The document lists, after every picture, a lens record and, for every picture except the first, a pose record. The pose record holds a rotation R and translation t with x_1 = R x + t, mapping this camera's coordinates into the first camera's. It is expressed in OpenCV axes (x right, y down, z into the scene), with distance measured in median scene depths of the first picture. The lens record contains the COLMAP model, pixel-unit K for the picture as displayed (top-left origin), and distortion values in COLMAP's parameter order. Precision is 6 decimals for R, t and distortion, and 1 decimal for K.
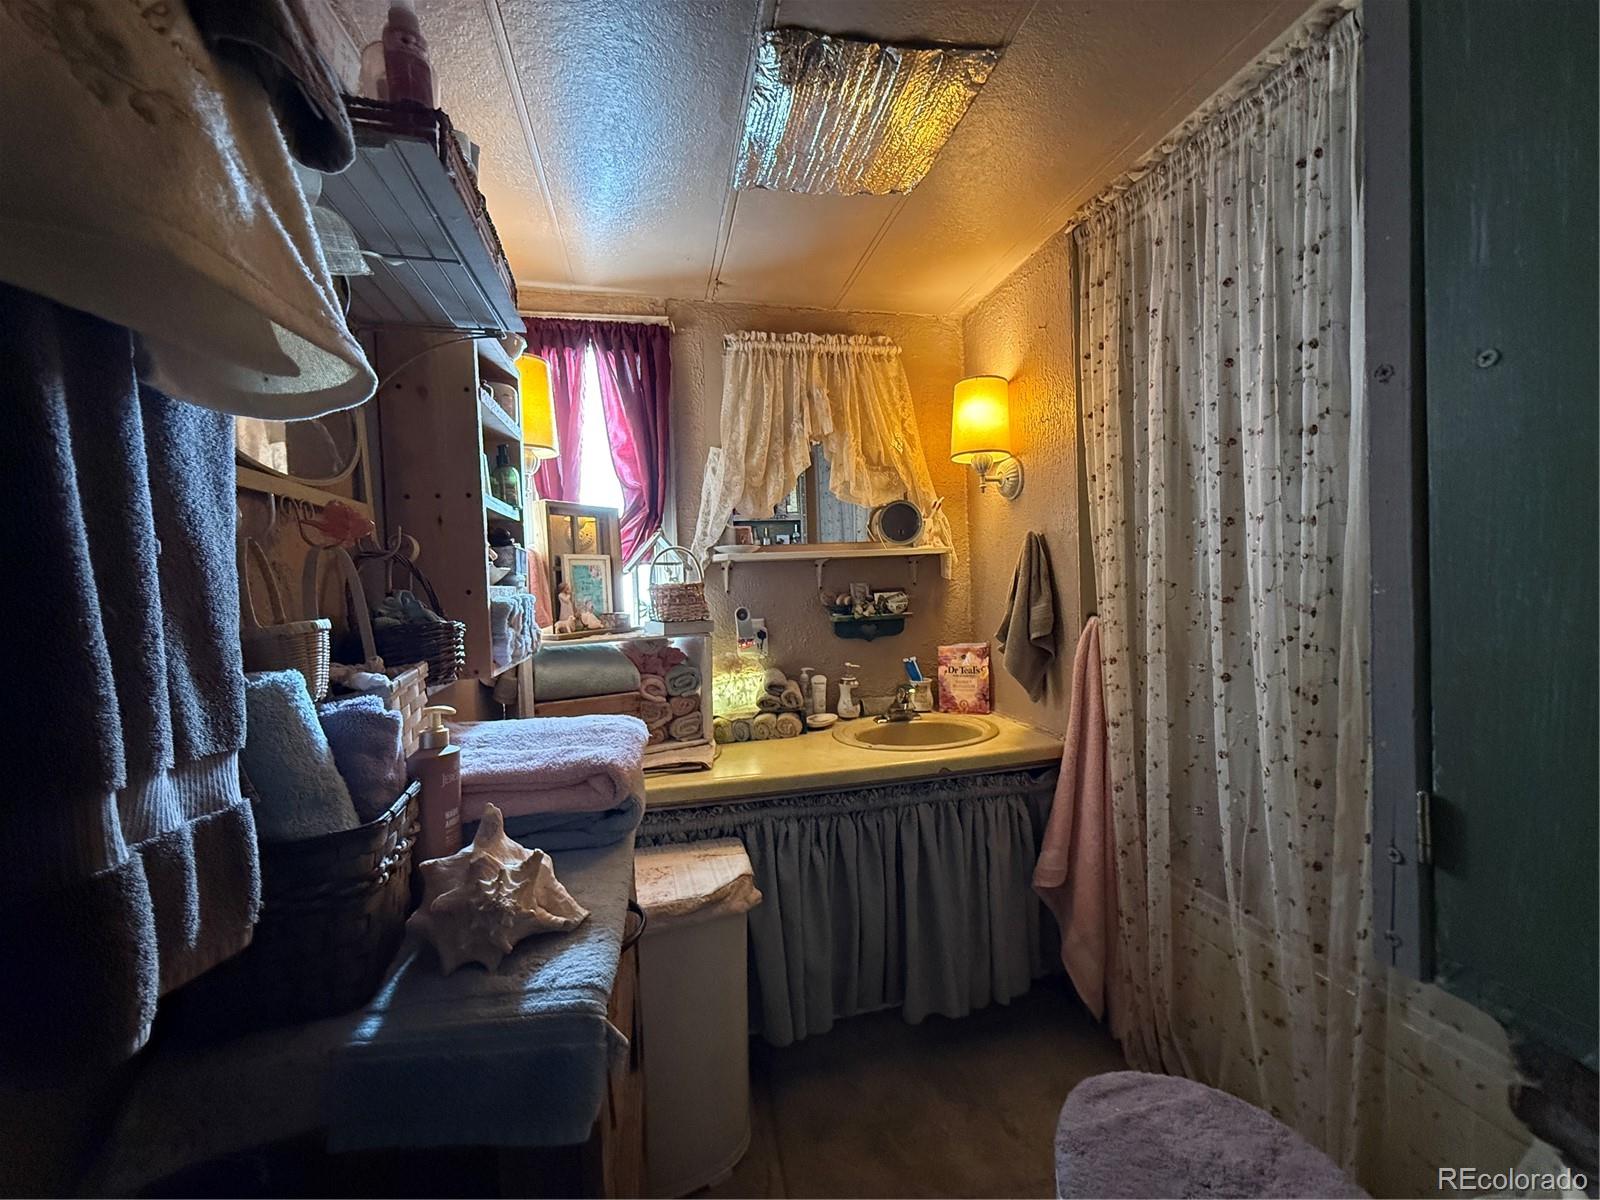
lens RADIAL K [[637.7, 0, 798.9], [0, 637.7, 603.5], [0, 0, 1]] dist [0.000483, -0.000154]
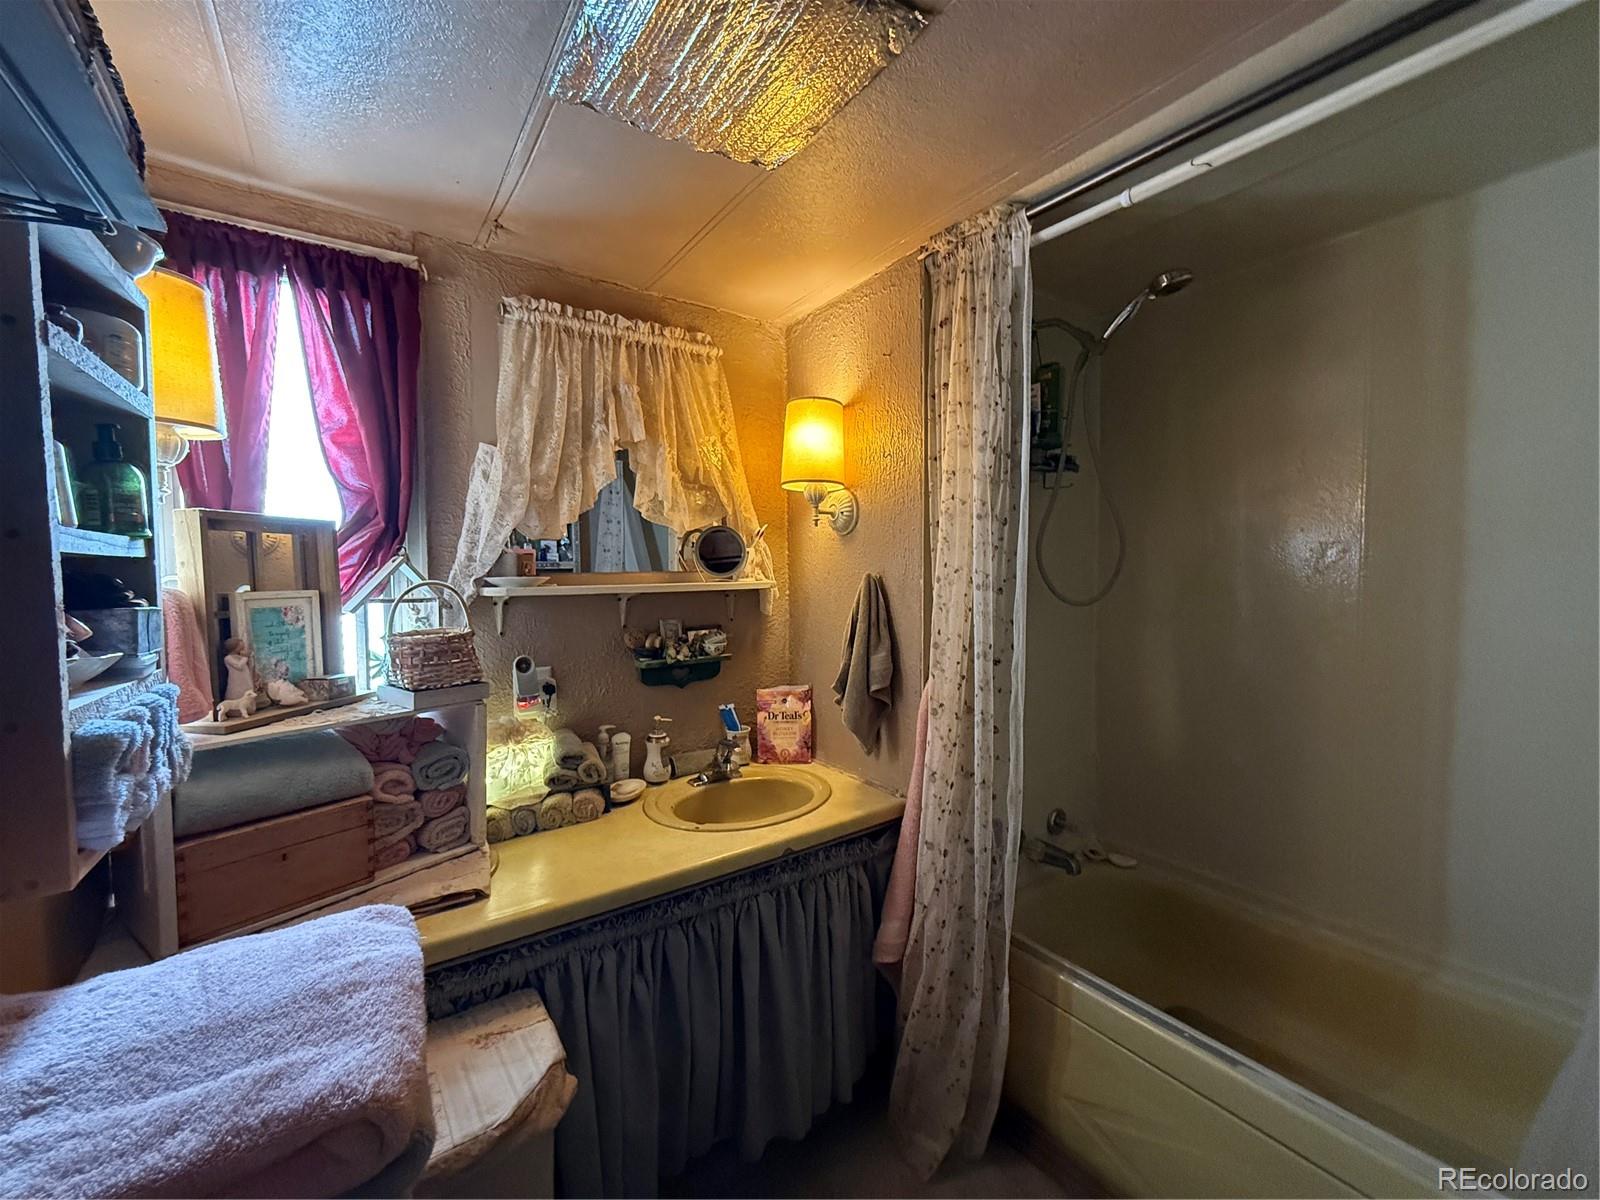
lens RADIAL K [[637.7, 0, 799.4], [0, 637.7, 602.5], [0, 0, 1]] dist [0.000483, -0.000154]
pose [[0.926049, 0.010277, 0.377265, -0.080303], [-0.013258, 0.999898, 0.005306, -0.074633], [-0.377172, -0.009916, 0.926090, 0.180646]]
